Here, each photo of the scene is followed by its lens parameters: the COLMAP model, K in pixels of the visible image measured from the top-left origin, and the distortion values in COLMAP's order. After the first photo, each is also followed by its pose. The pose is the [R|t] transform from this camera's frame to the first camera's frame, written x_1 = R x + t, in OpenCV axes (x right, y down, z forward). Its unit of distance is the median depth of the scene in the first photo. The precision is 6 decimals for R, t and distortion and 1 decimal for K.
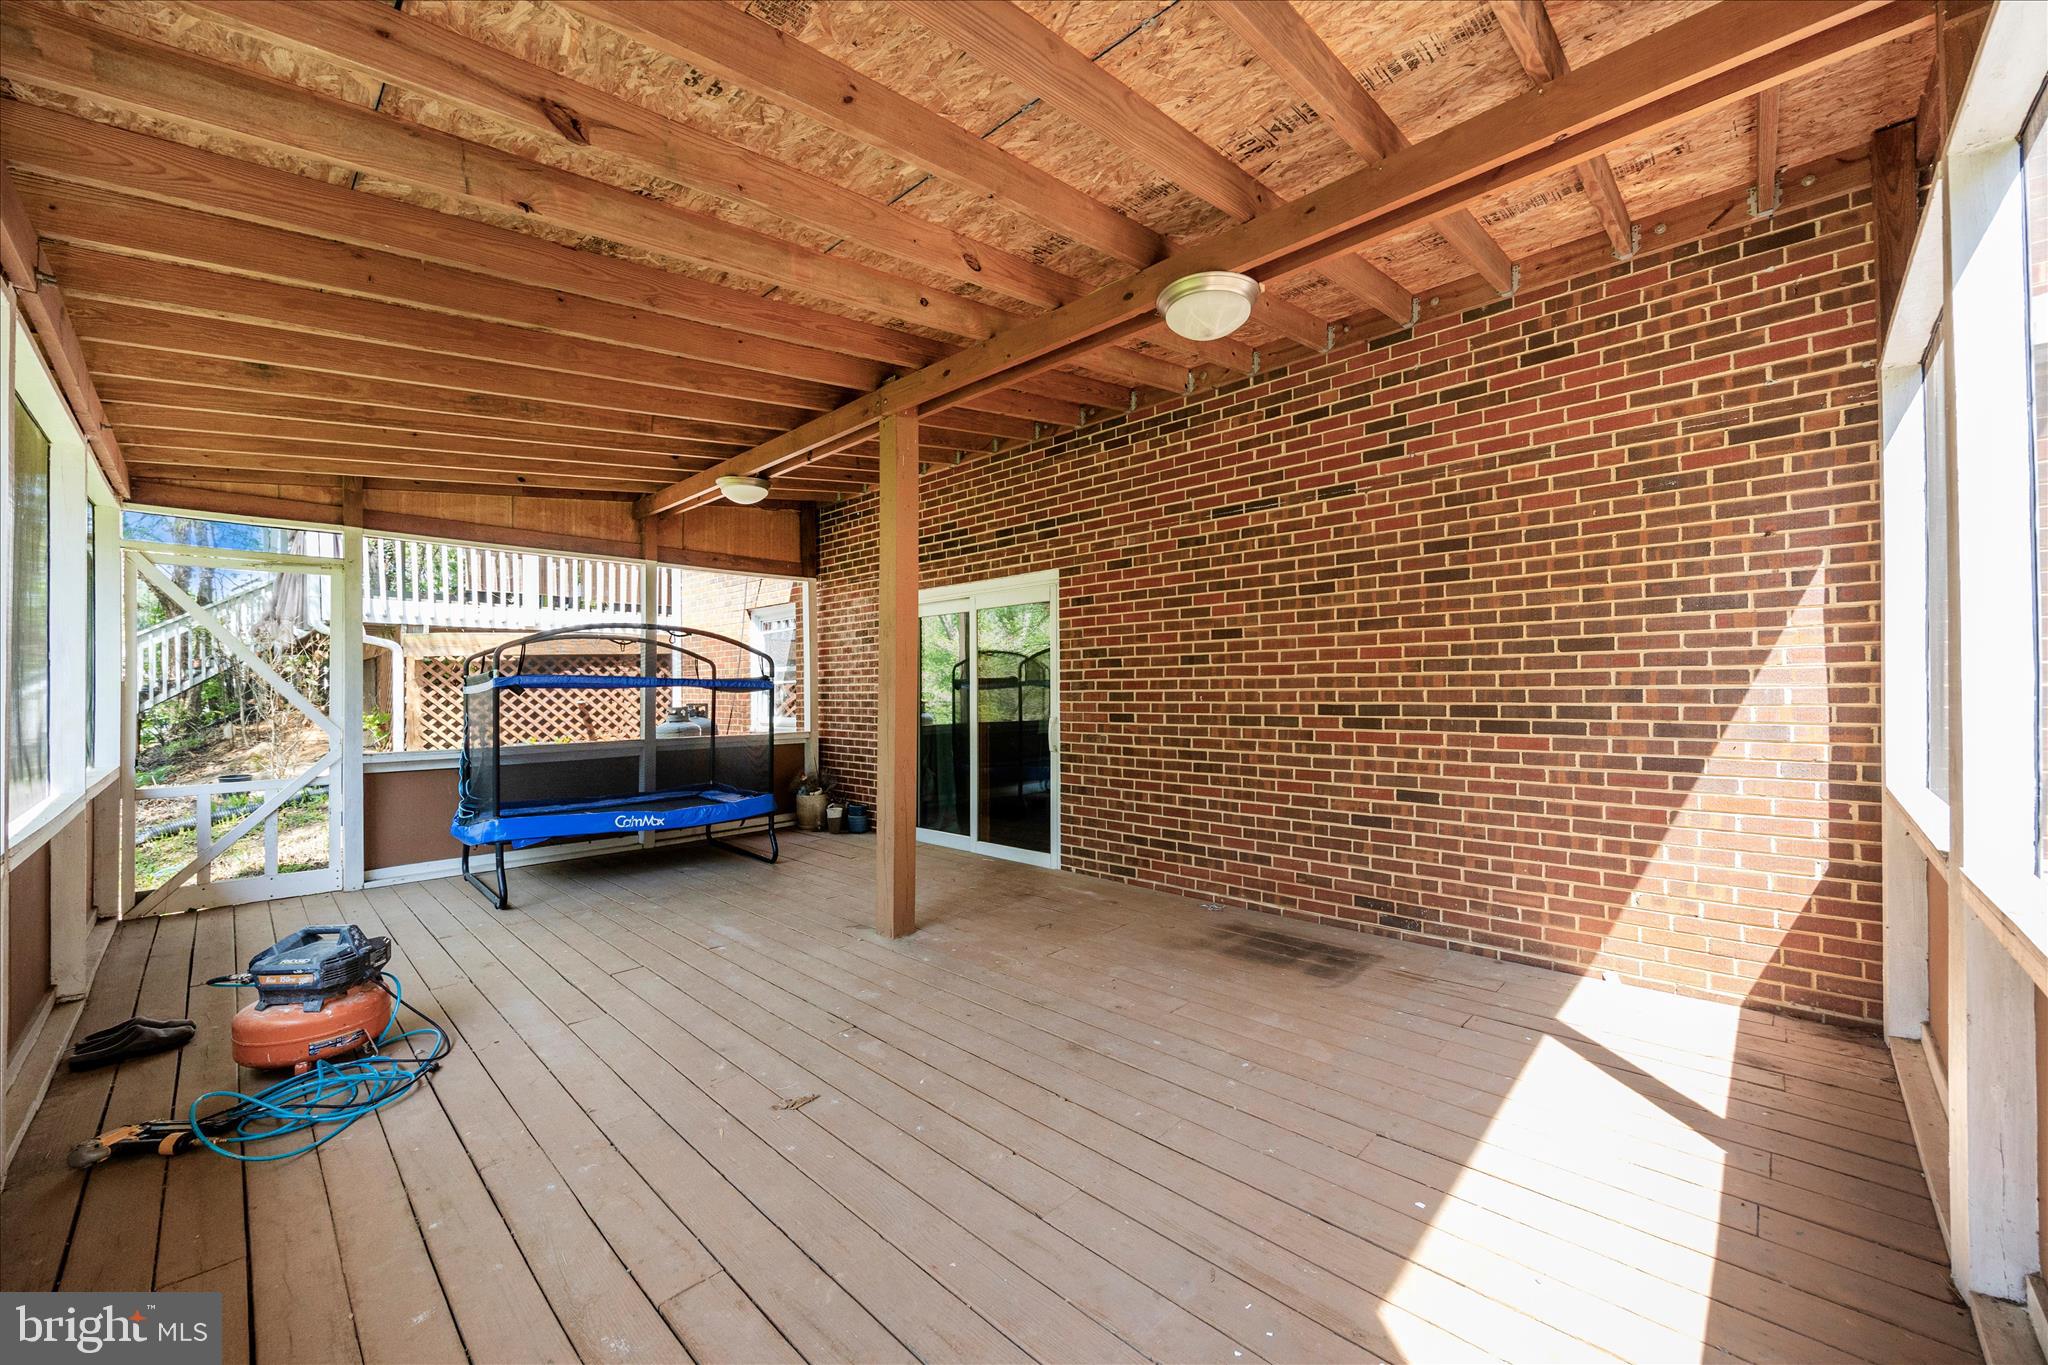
lens RADIAL K [[785.6, 0, 1032.3], [0, 785.6, 691.8], [0, 0, 1]] dist [-0.001285, -0.000356]
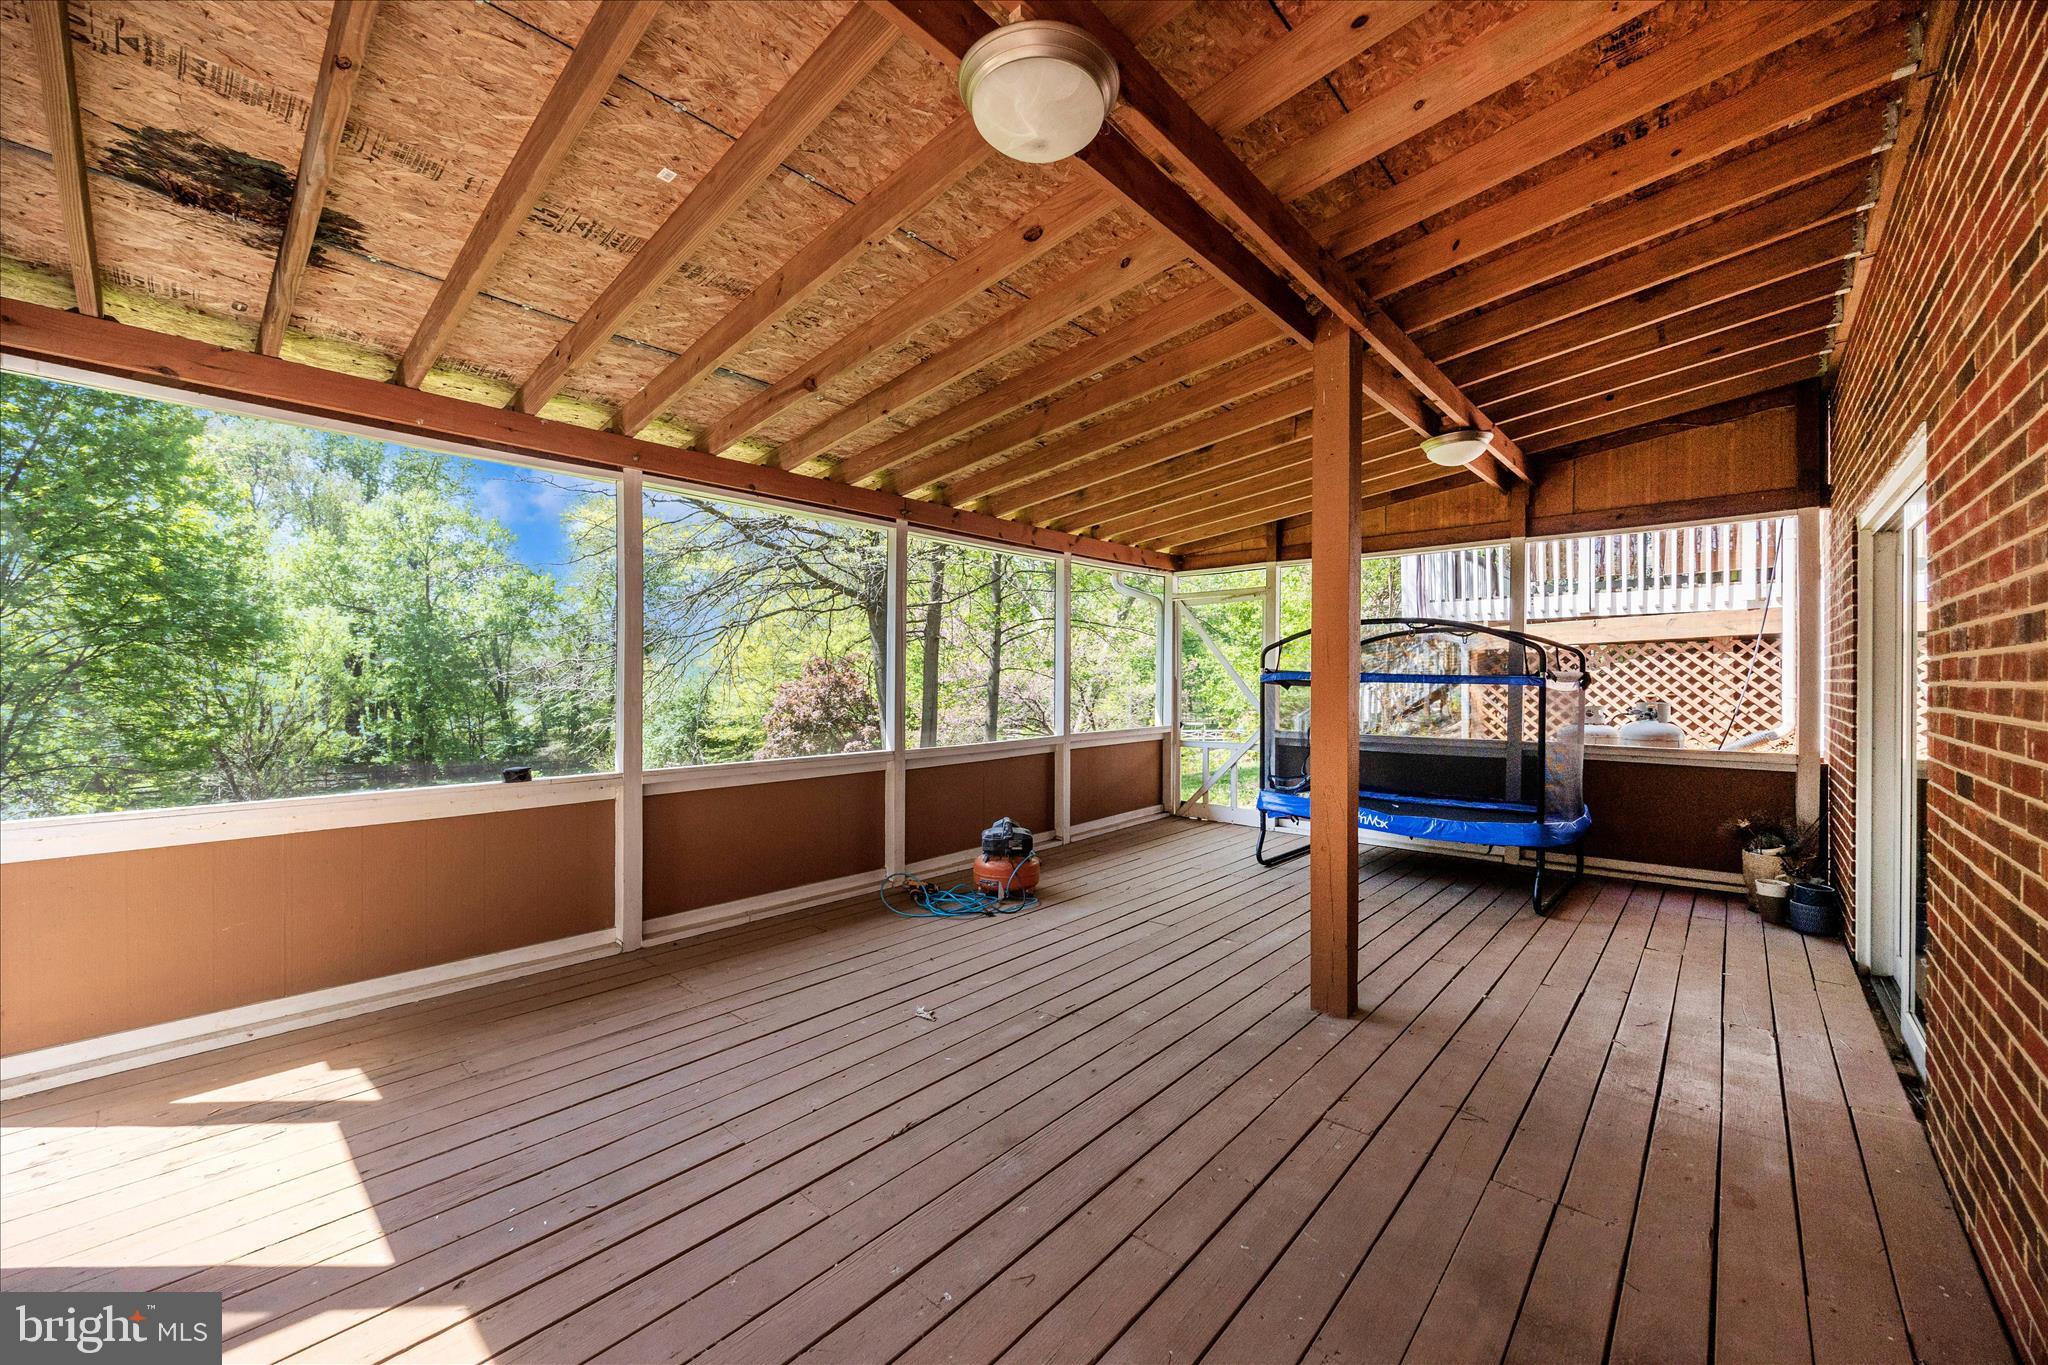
lens RADIAL K [[780.6, 0, 1024.0], [0, 780.6, 682.5], [0, 0, 1]] dist [-0.000092, -0.000051]
pose [[0.028329, 0.012919, -0.999515, 0.596195], [-0.003796, 0.999911, 0.012817, -0.023015], [0.999591, 0.003431, 0.028376, 0.685001]]
